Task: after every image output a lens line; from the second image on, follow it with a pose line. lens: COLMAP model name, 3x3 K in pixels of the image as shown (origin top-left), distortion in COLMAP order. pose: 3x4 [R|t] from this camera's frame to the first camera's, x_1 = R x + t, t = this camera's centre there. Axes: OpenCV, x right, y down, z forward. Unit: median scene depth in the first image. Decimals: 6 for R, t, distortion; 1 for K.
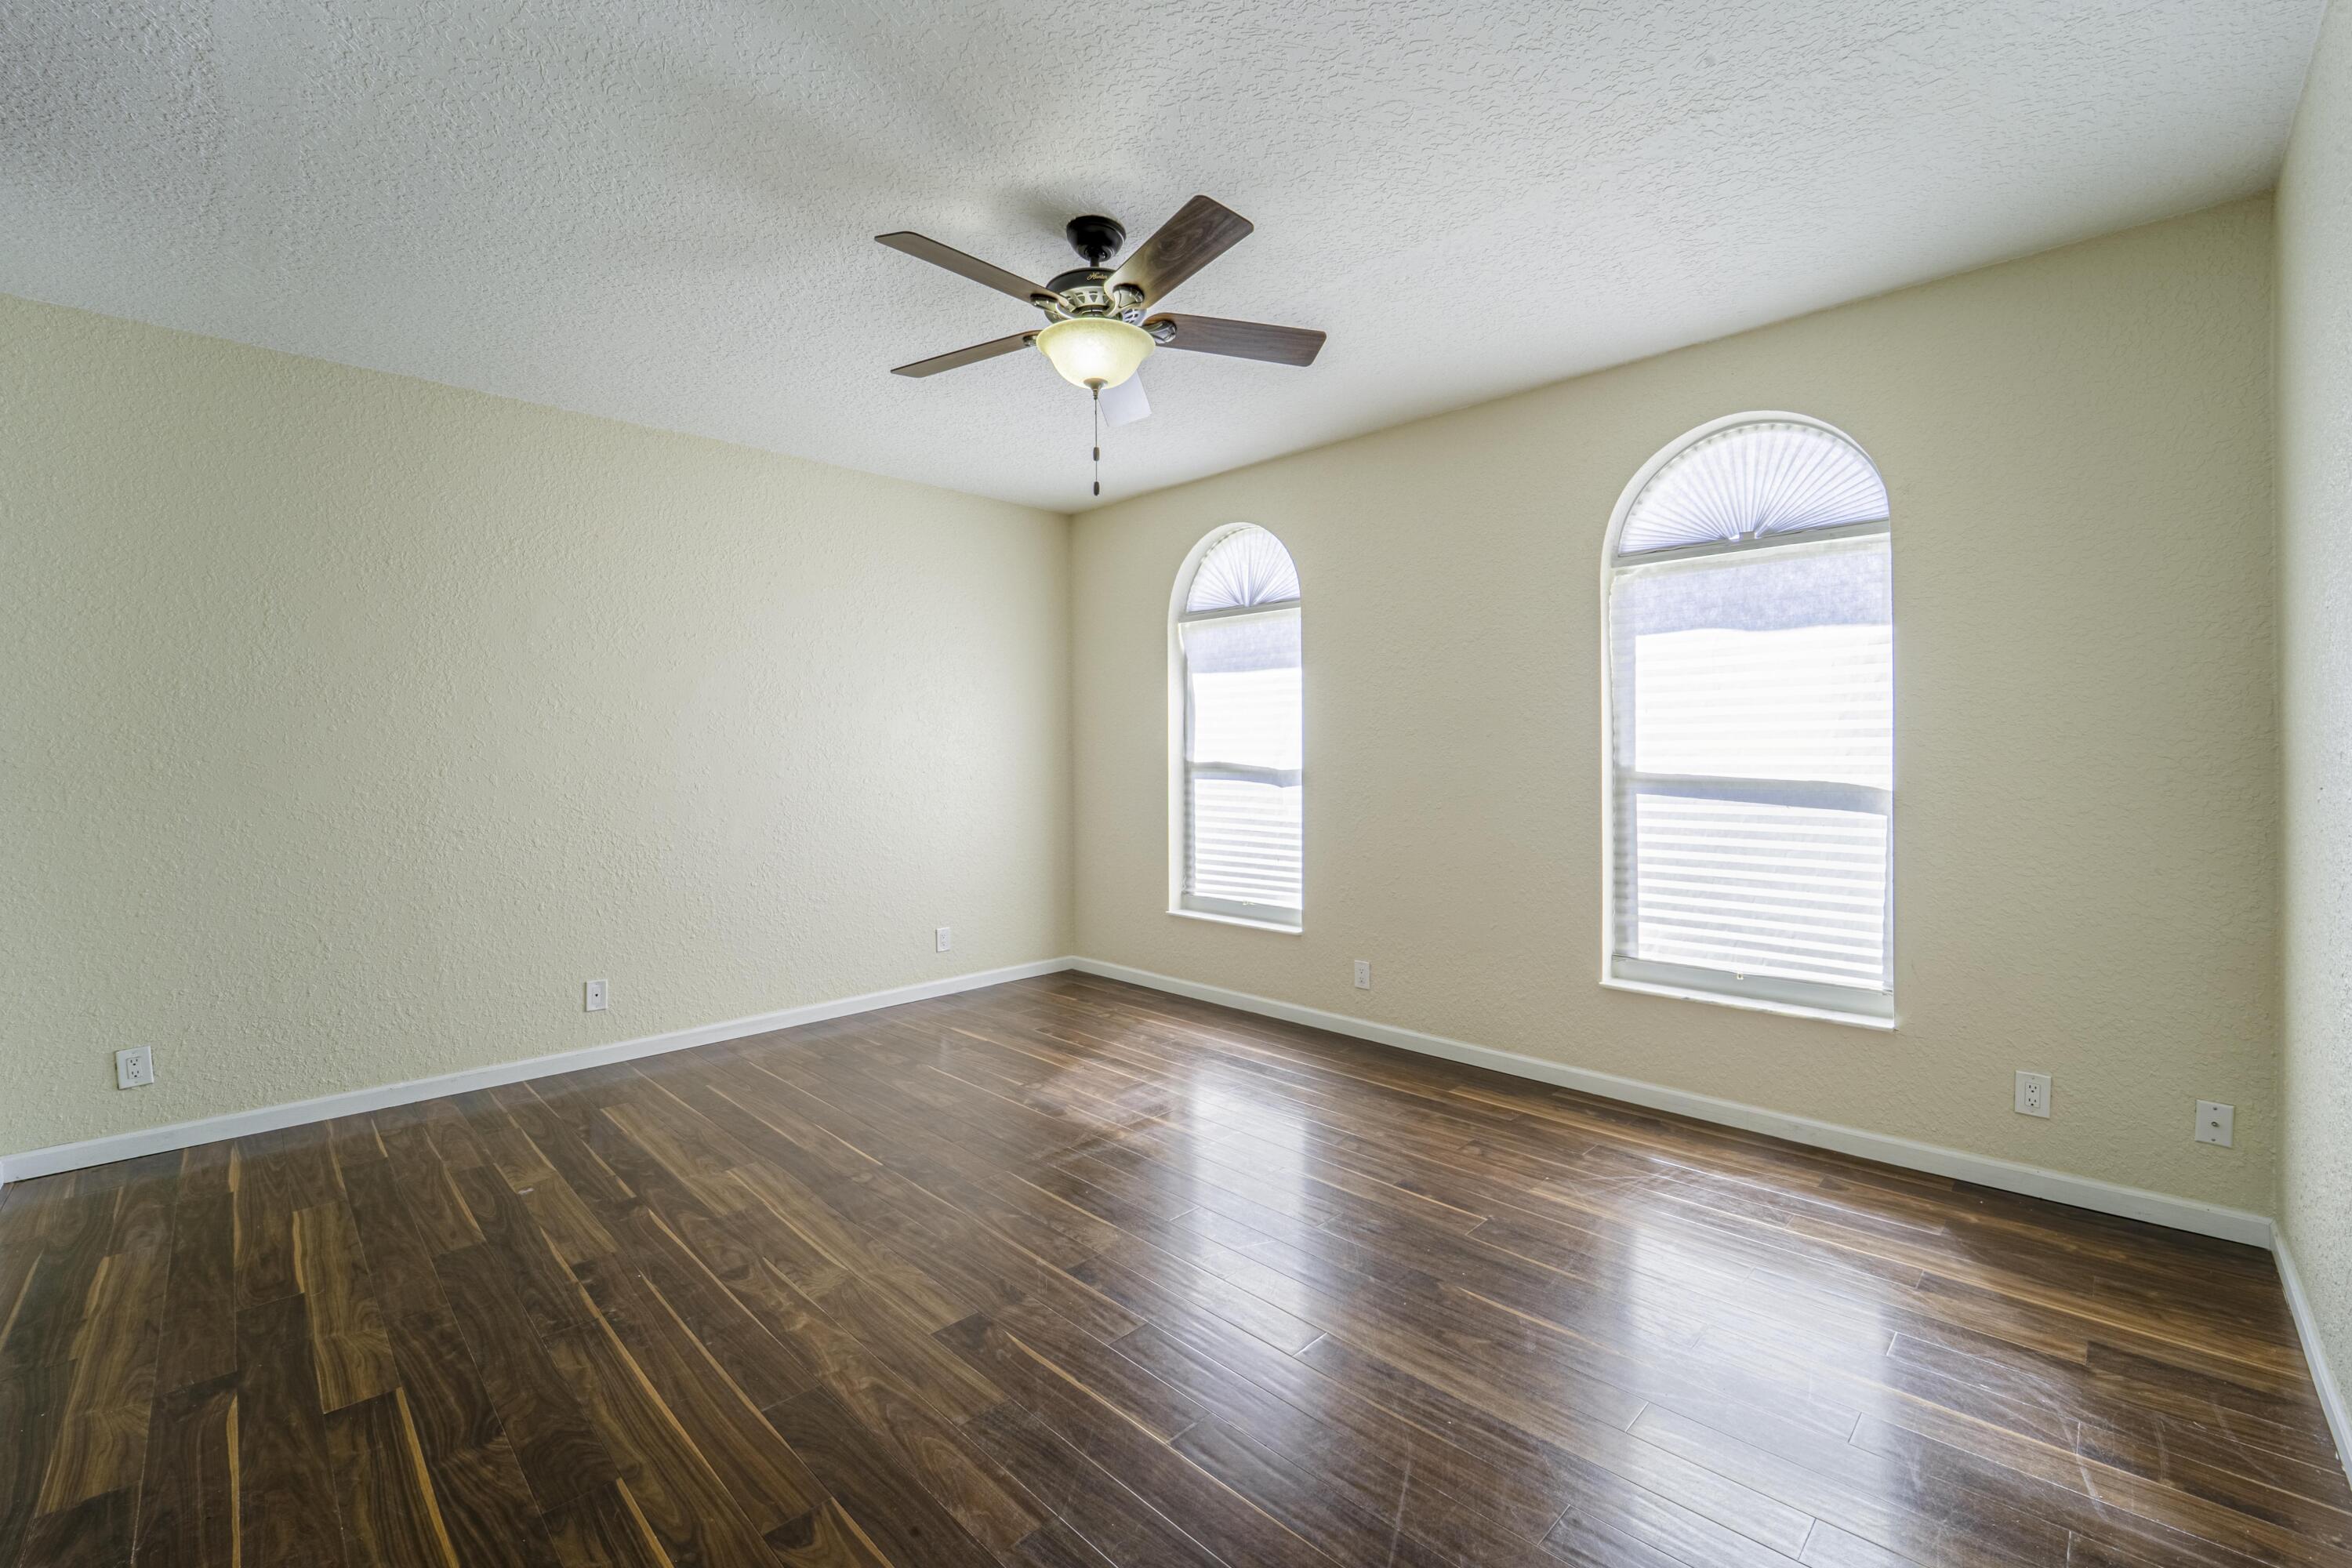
lens RADIAL K [[975.4, 0, 1177.1], [0, 975.4, 765.7], [0, 0, 1]] dist [-0.000288, -0.000116]
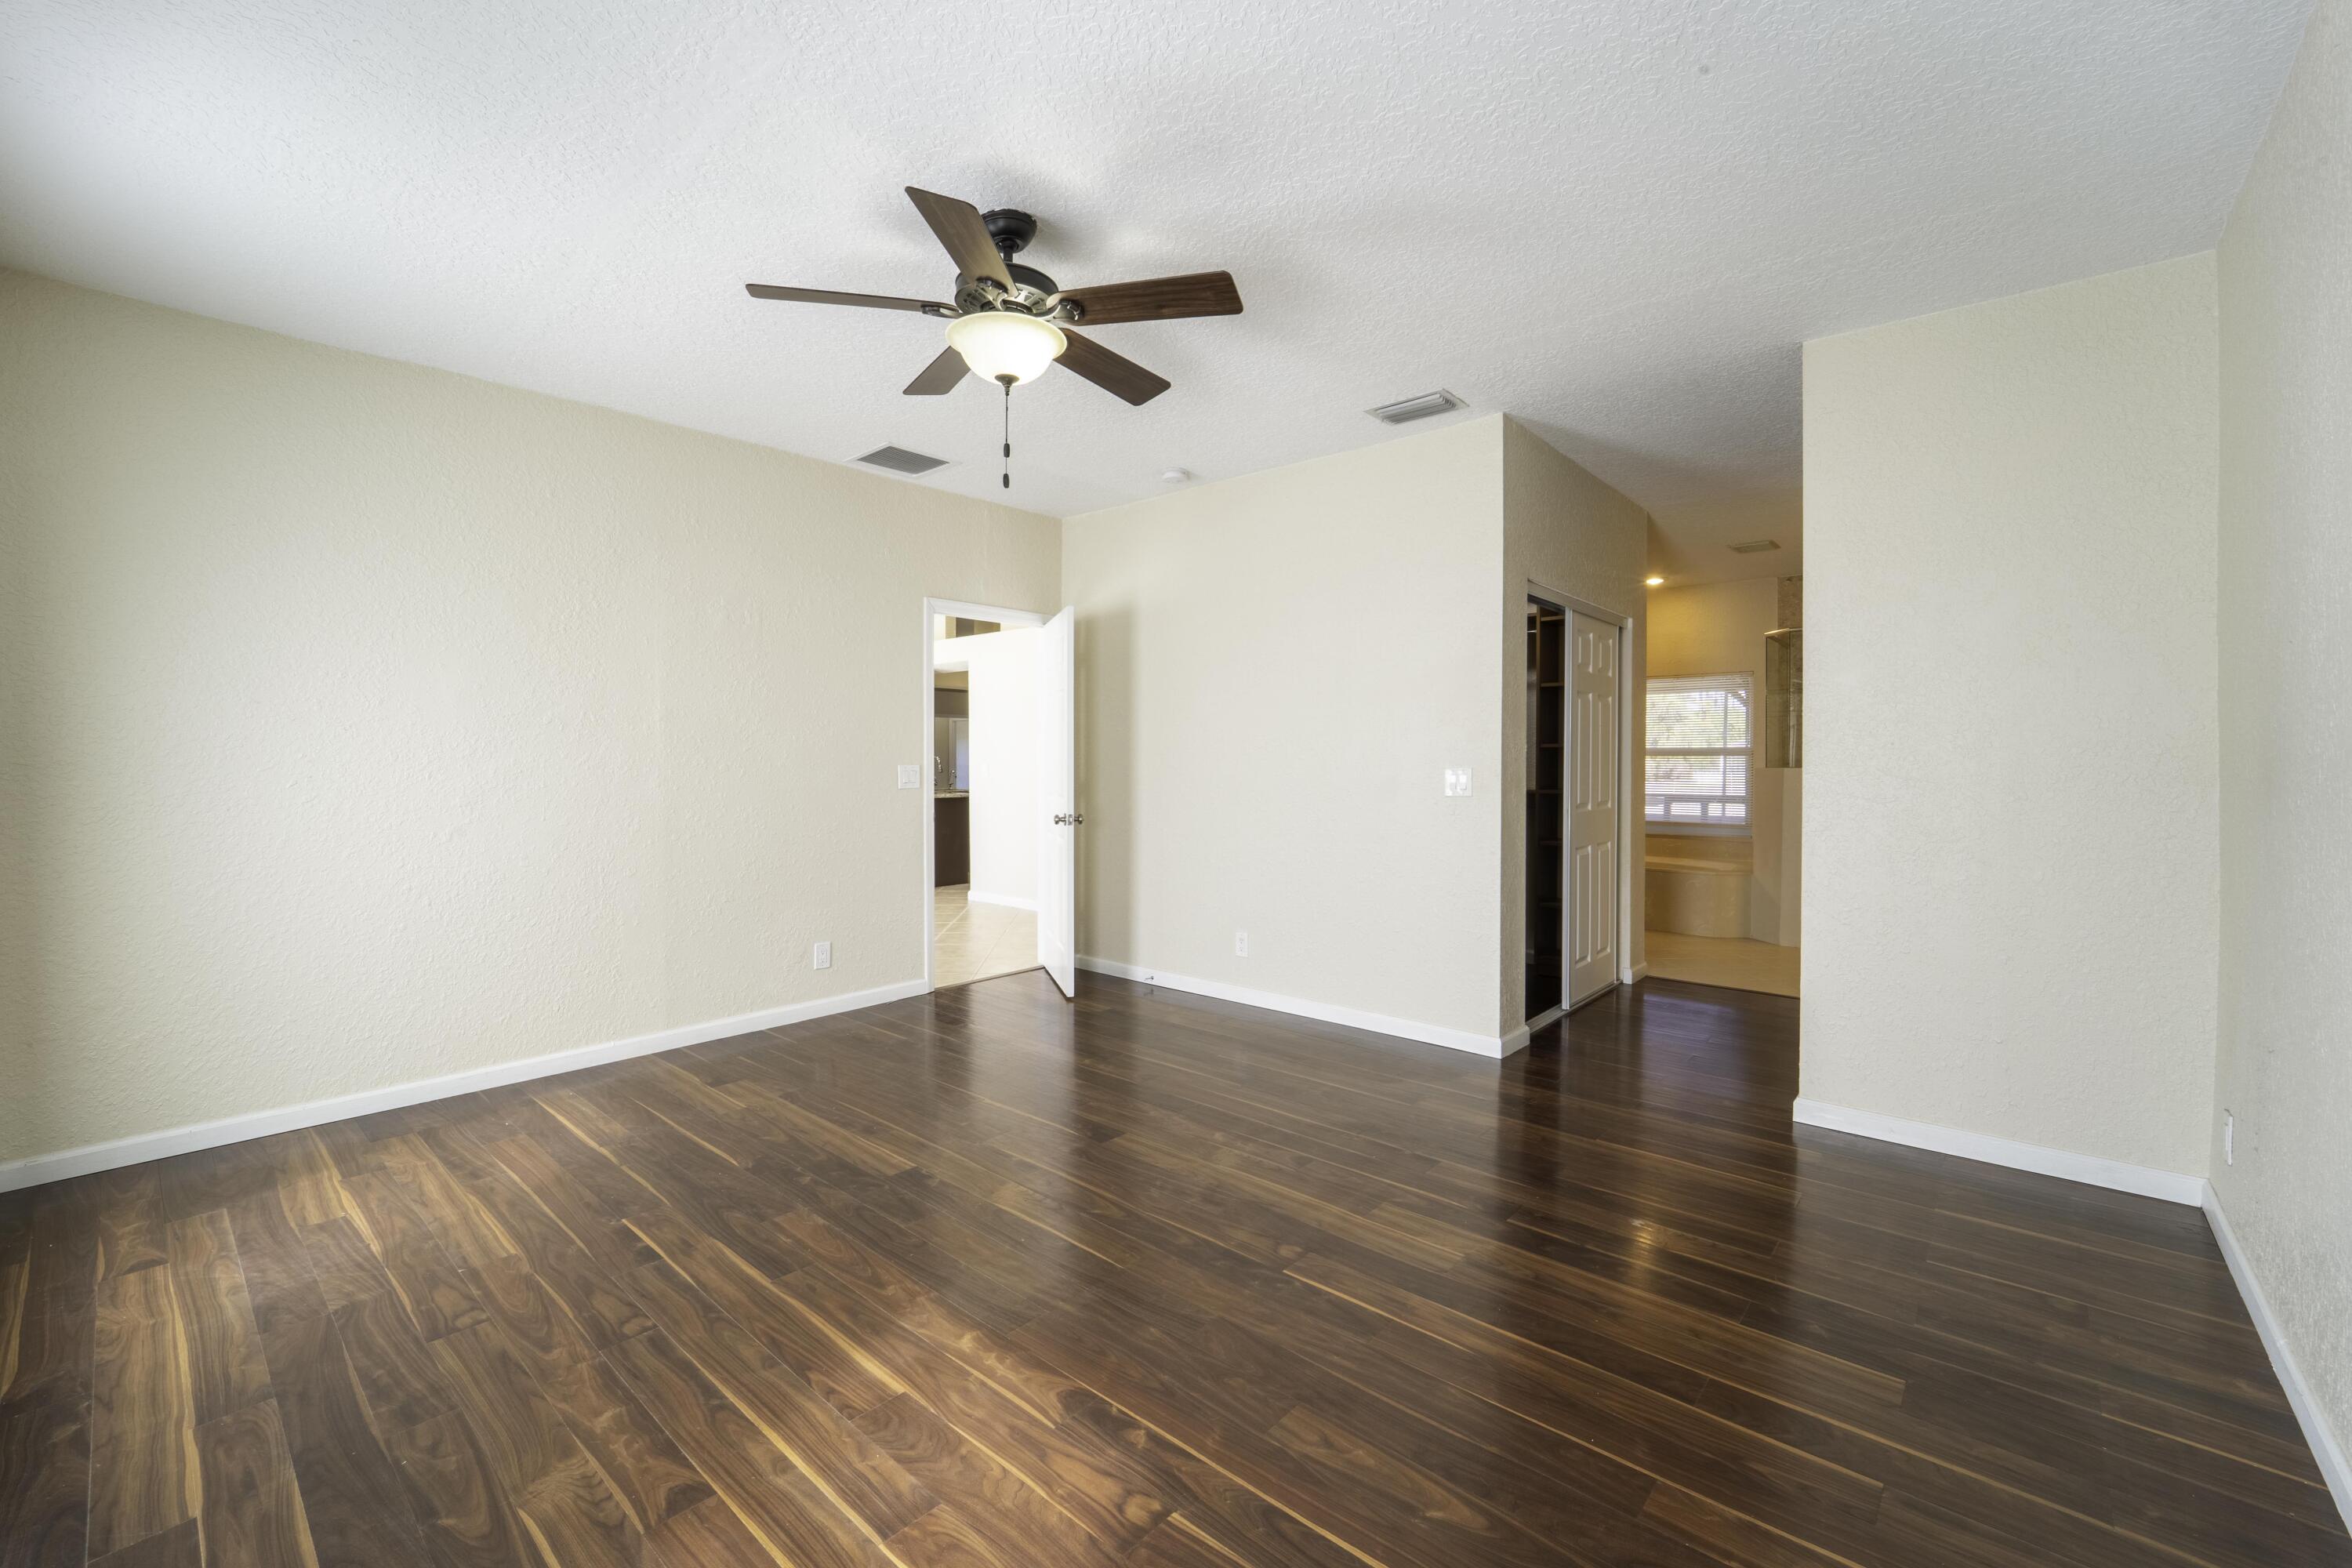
lens RADIAL K [[975.4, 0, 1177.1], [0, 975.4, 765.7], [0, 0, 1]] dist [-0.000288, -0.000116]
pose [[-0.998541, 0.009241, -0.053201, -0.186574], [0.008744, 0.999916, 0.009575, -0.007505], [0.053285, 0.009096, -0.998538, 1.866550]]
